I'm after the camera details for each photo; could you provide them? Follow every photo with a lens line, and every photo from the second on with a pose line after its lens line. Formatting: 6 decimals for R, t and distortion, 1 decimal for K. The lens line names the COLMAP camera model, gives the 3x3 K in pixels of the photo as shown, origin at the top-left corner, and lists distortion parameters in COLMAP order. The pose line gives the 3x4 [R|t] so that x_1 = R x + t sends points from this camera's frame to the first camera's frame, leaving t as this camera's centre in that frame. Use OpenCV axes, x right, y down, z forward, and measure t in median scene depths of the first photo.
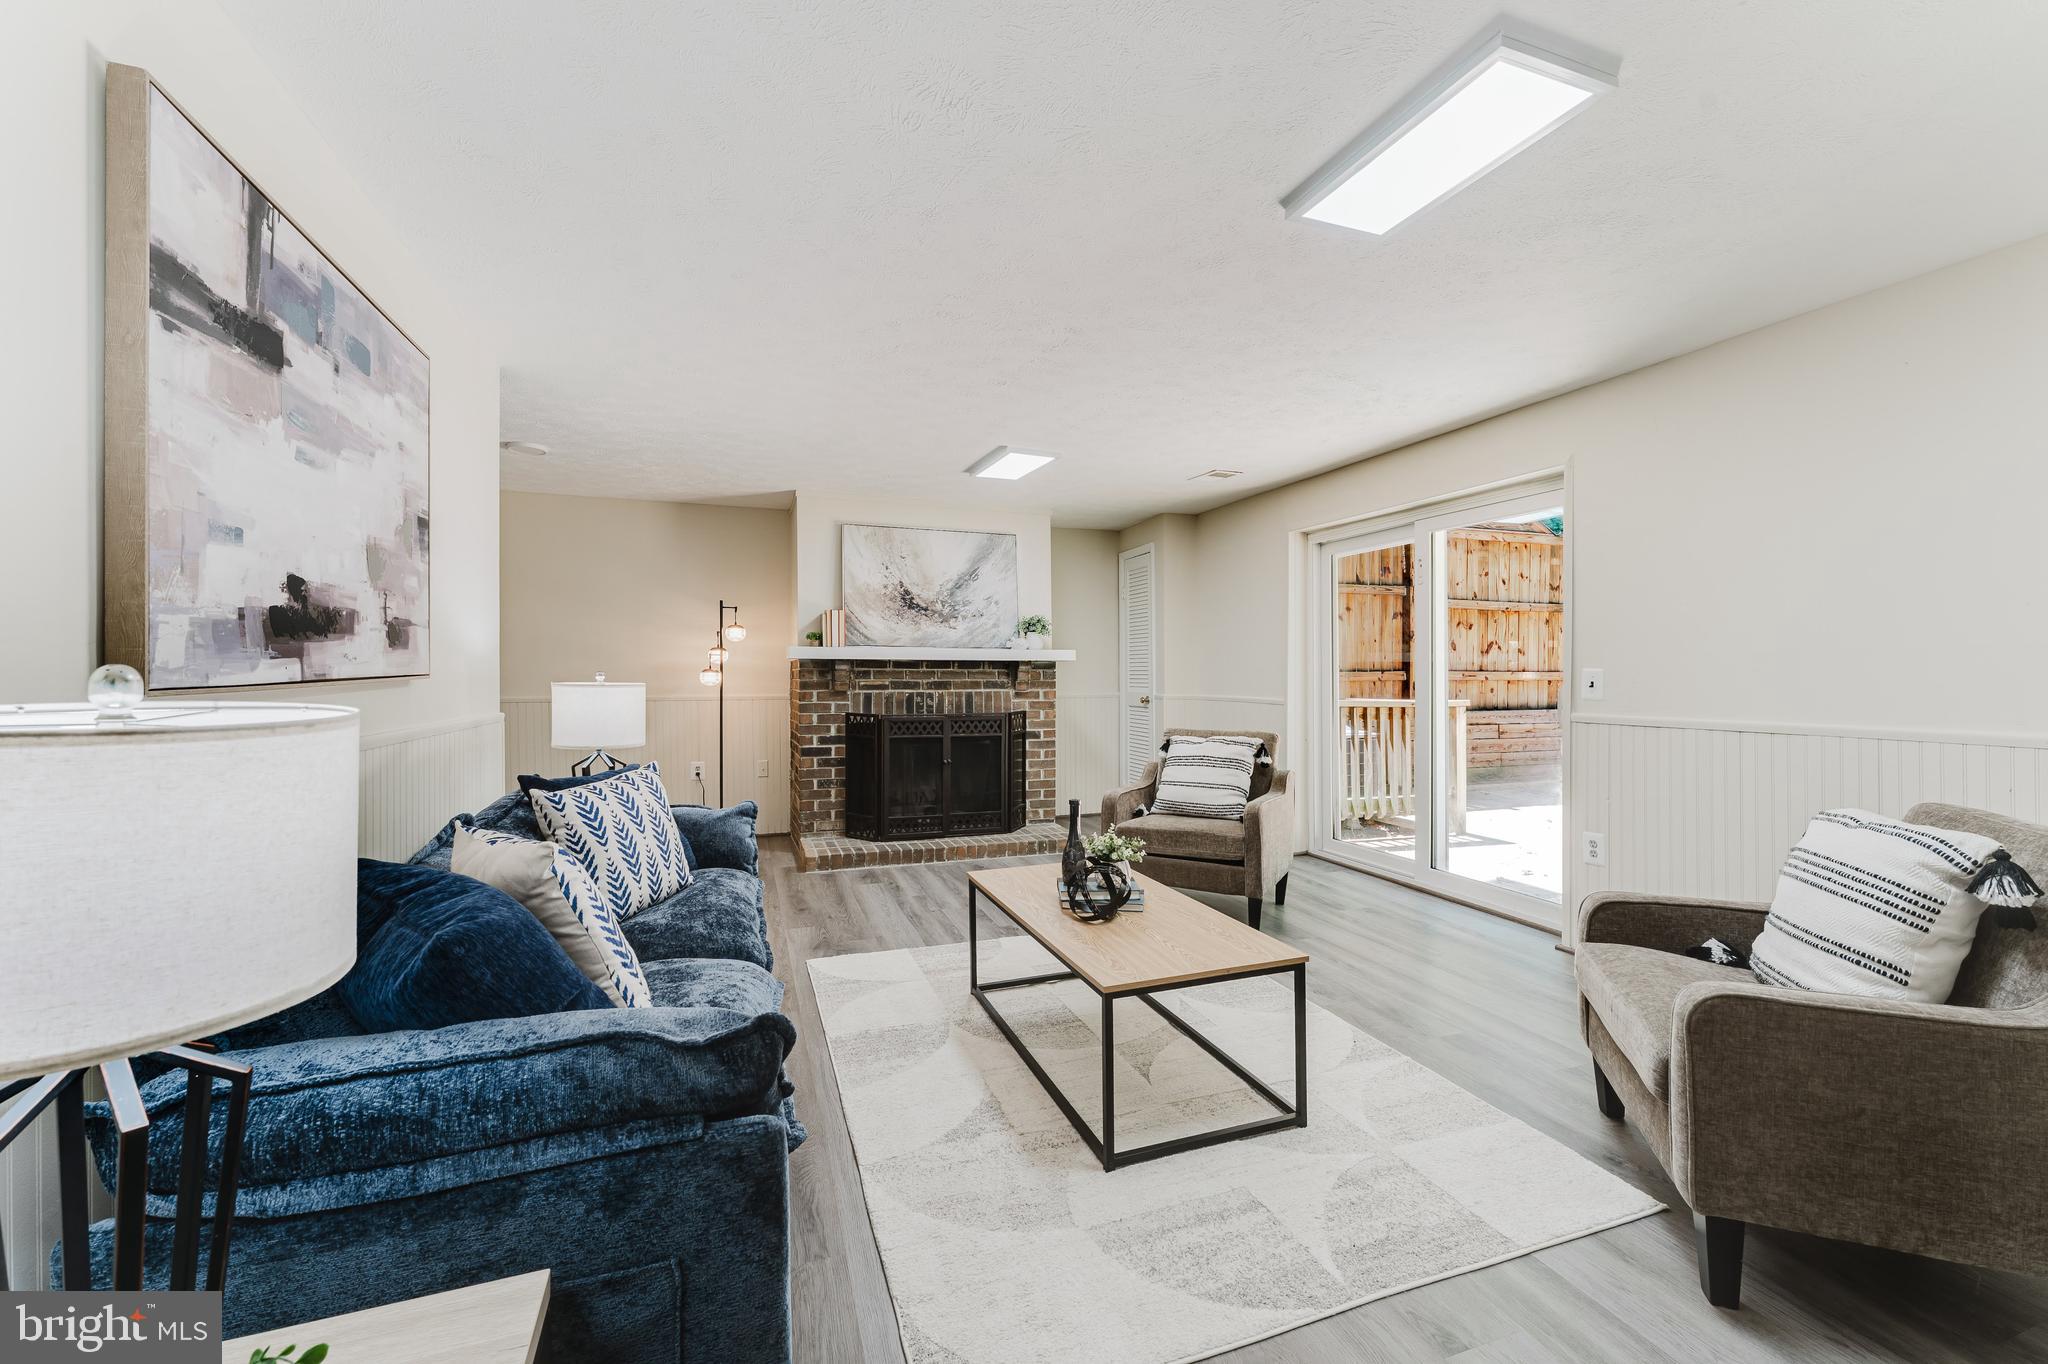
lens RADIAL K [[823.2, 0, 1023.2], [0, 823.2, 675.4], [0, 0, 1]] dist [-0.001060, -0.000394]
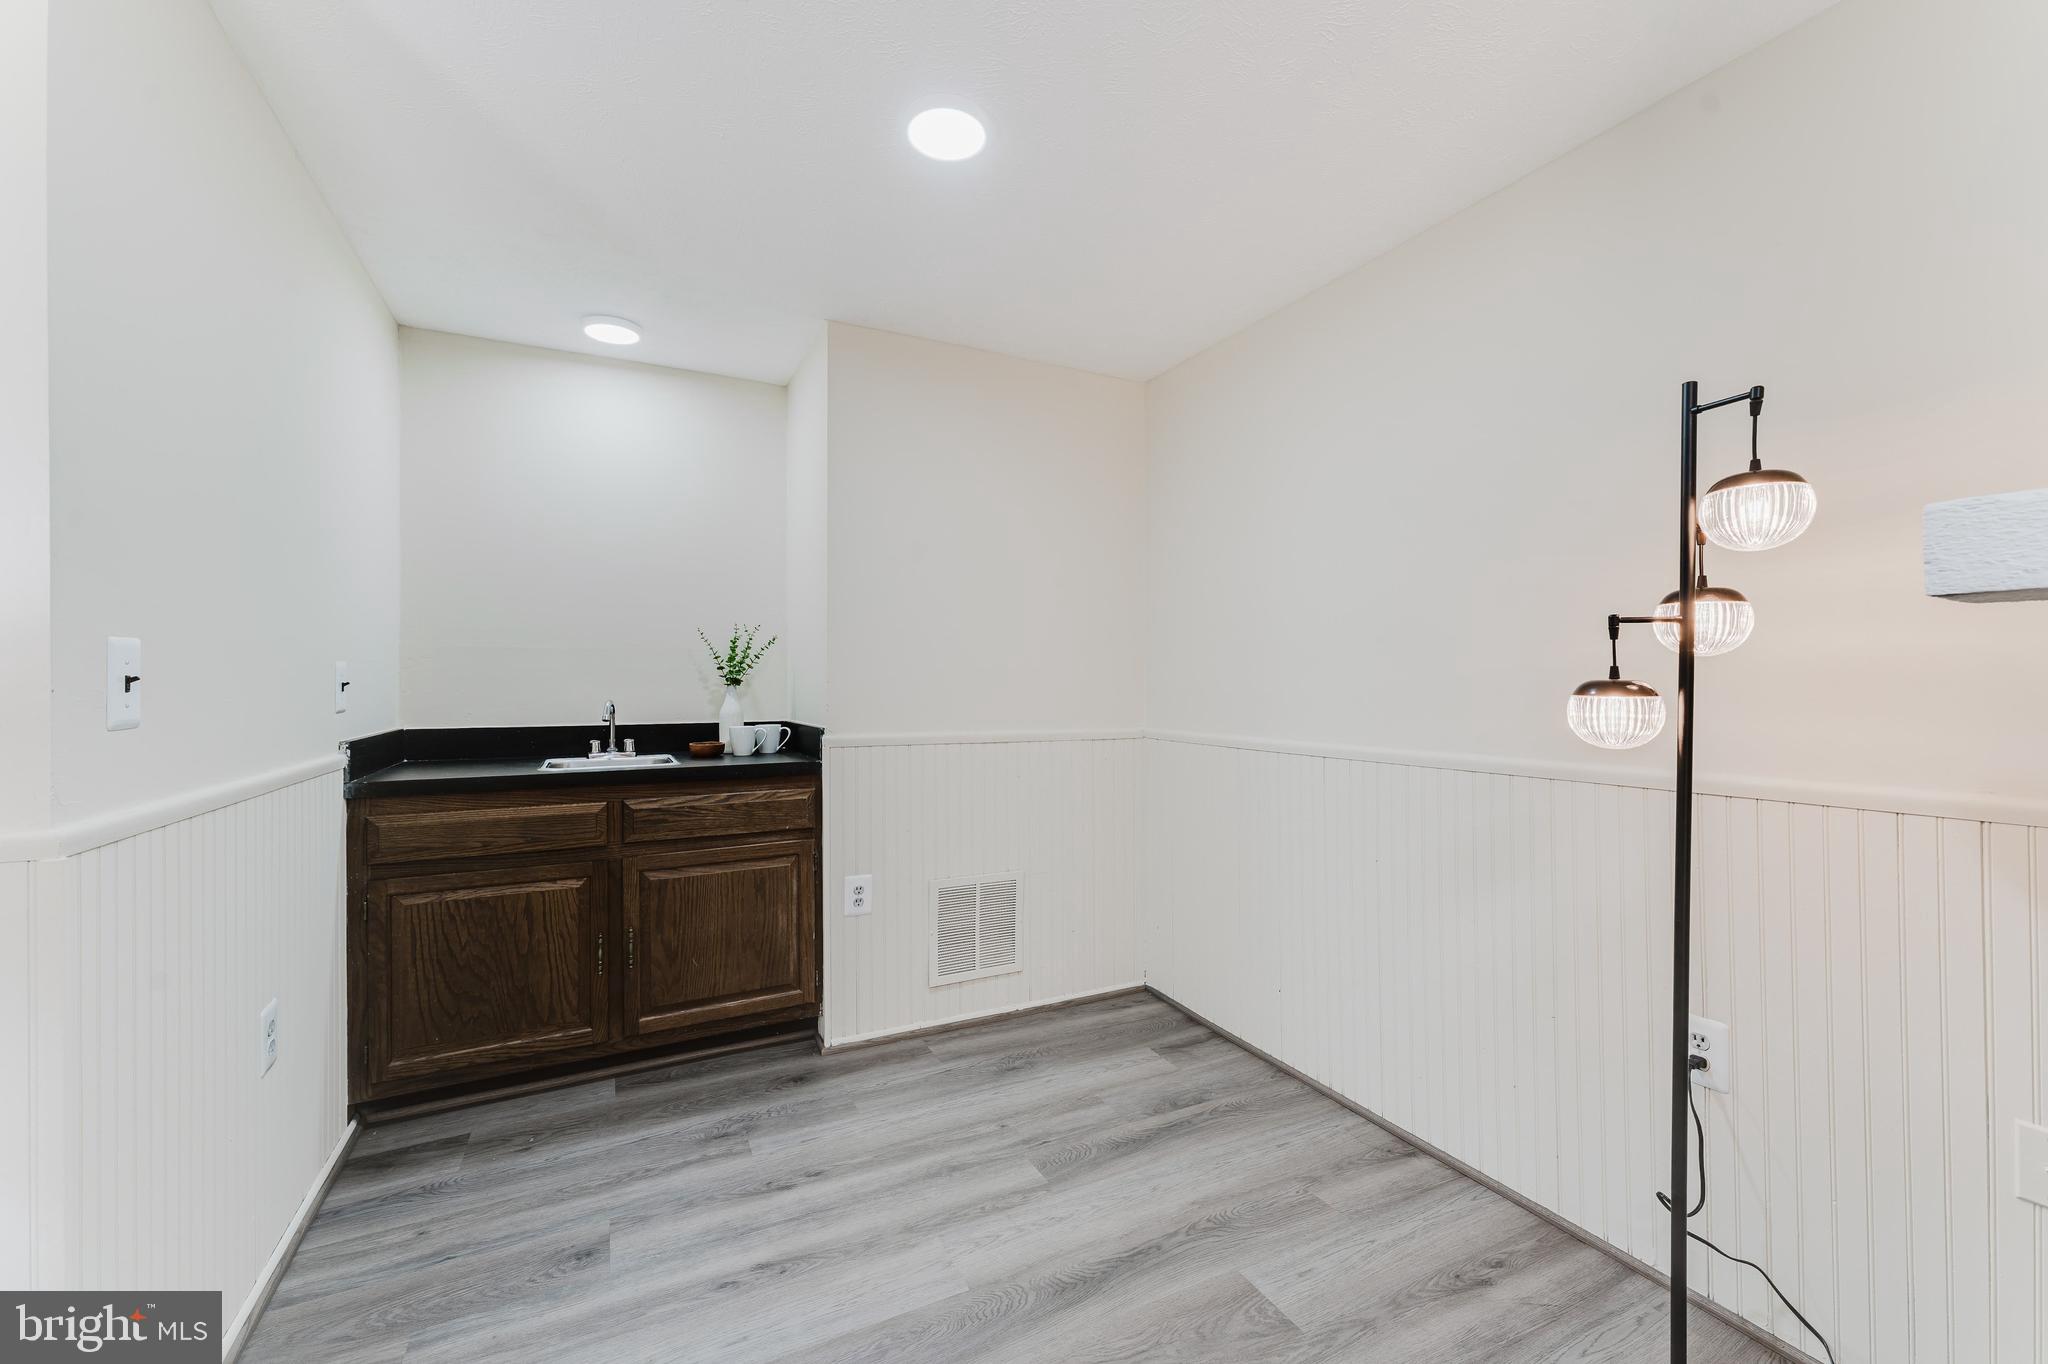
lens RADIAL K [[821.3, 0, 1019.1], [0, 821.3, 684.8], [0, 0, 1]] dist [-0.000010, -0.000001]
pose [[0.124937, 0.006285, -0.992145, -0.167750], [0.000156, 0.999980, 0.006354, -0.008495], [0.992165, -0.000949, 0.124934, 0.817151]]
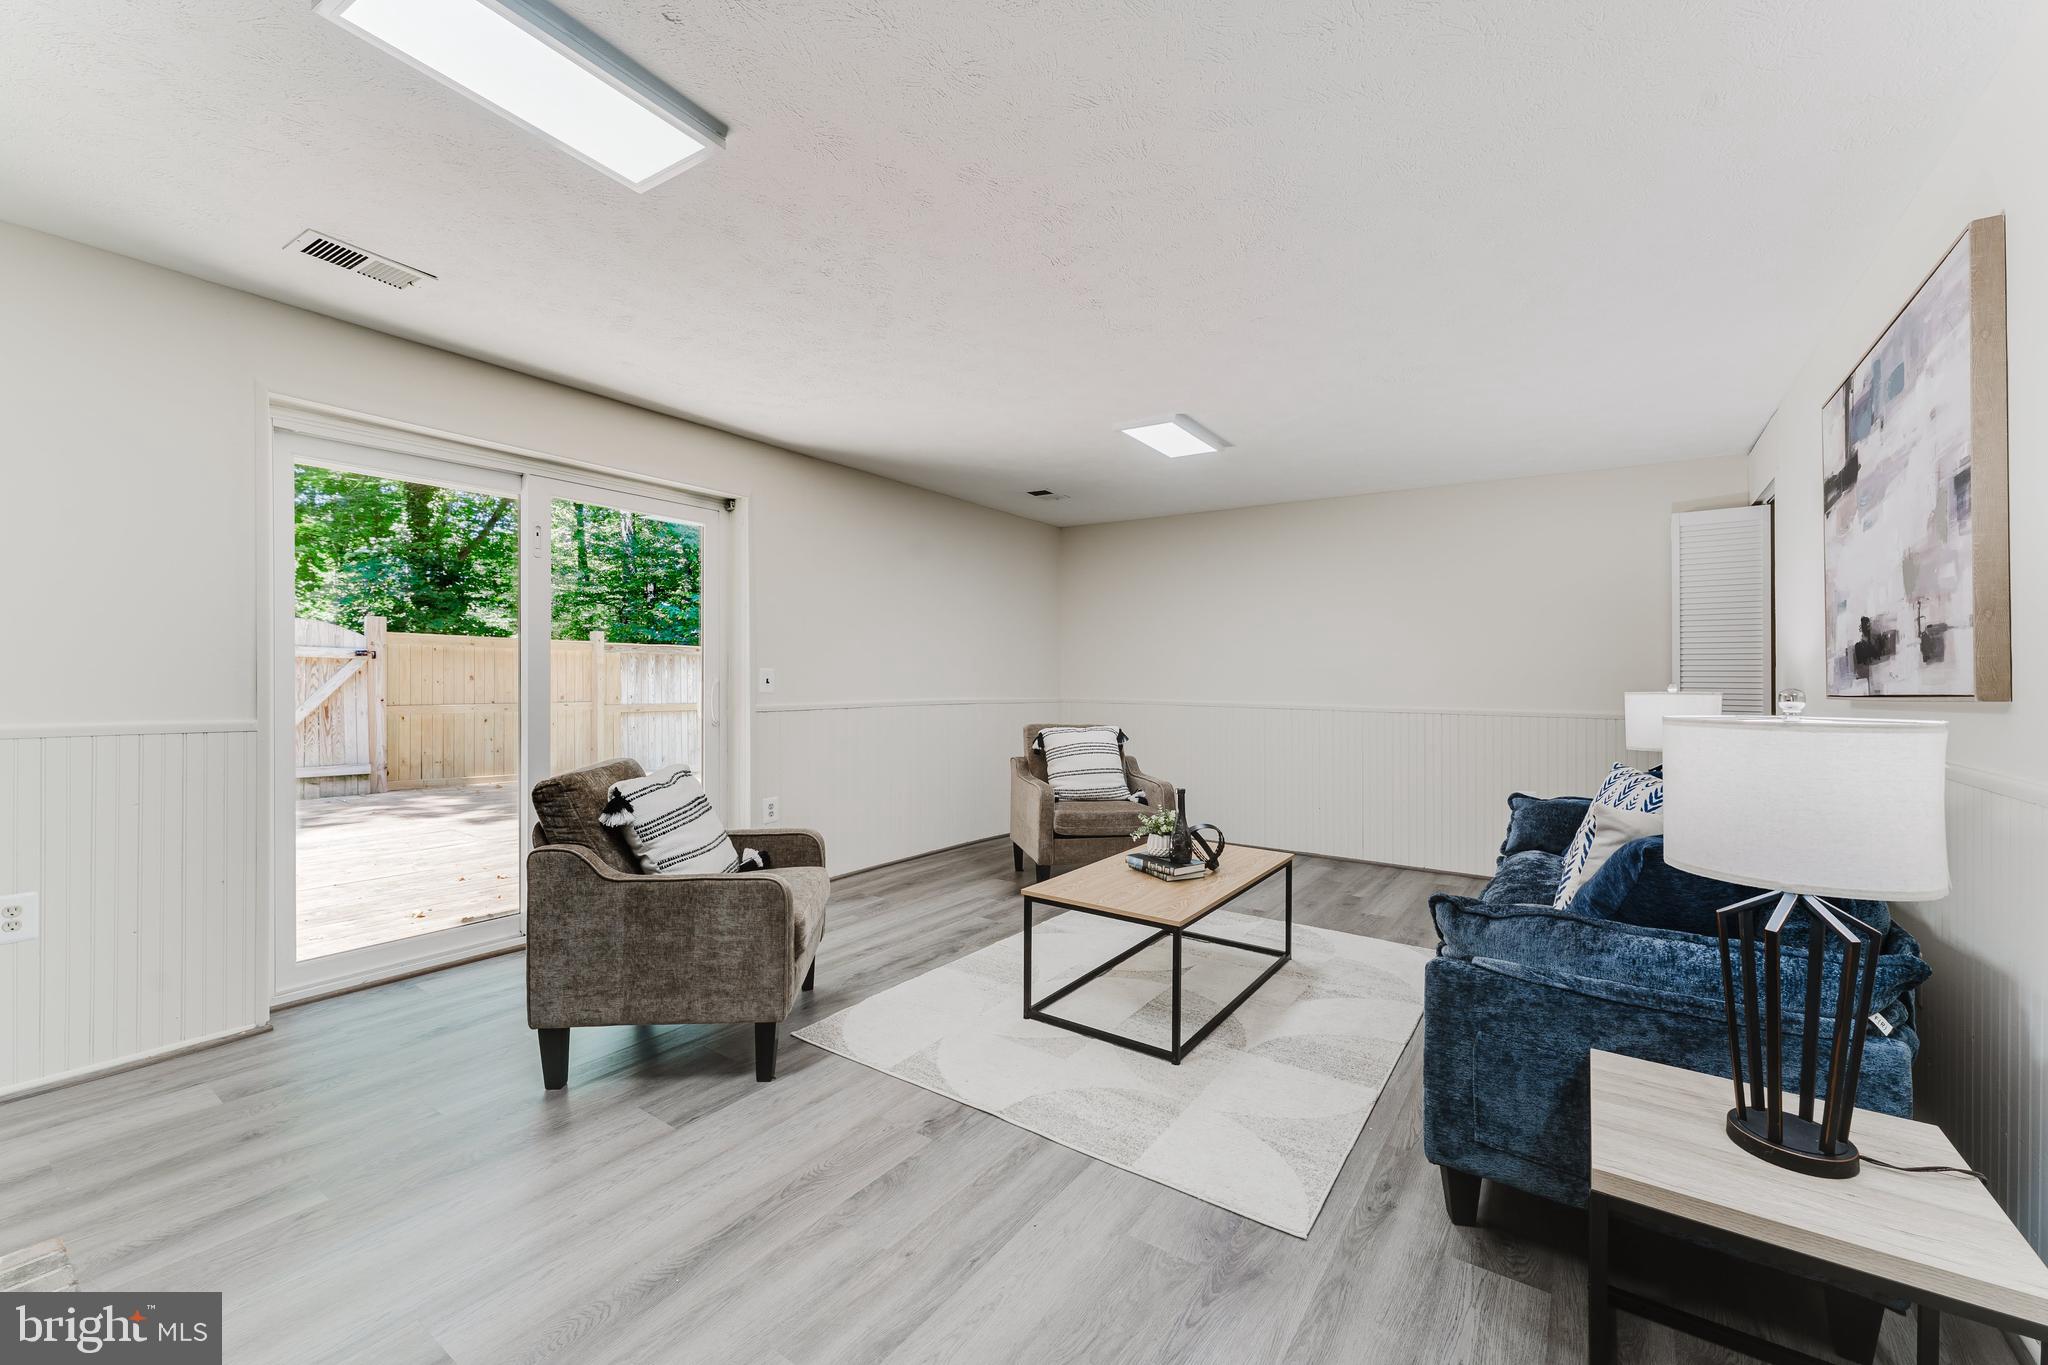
lens RADIAL K [[827.5, 0, 1033.2], [0, 827.5, 660.7], [0, 0, 1]] dist [-0.000592, -0.000168]
pose [[-0.592718, 0.003417, 0.805403, -0.364383], [-0.009425, 0.999893, -0.011178, -0.006681], [-0.805355, -0.014216, -0.592622, 0.905375]]
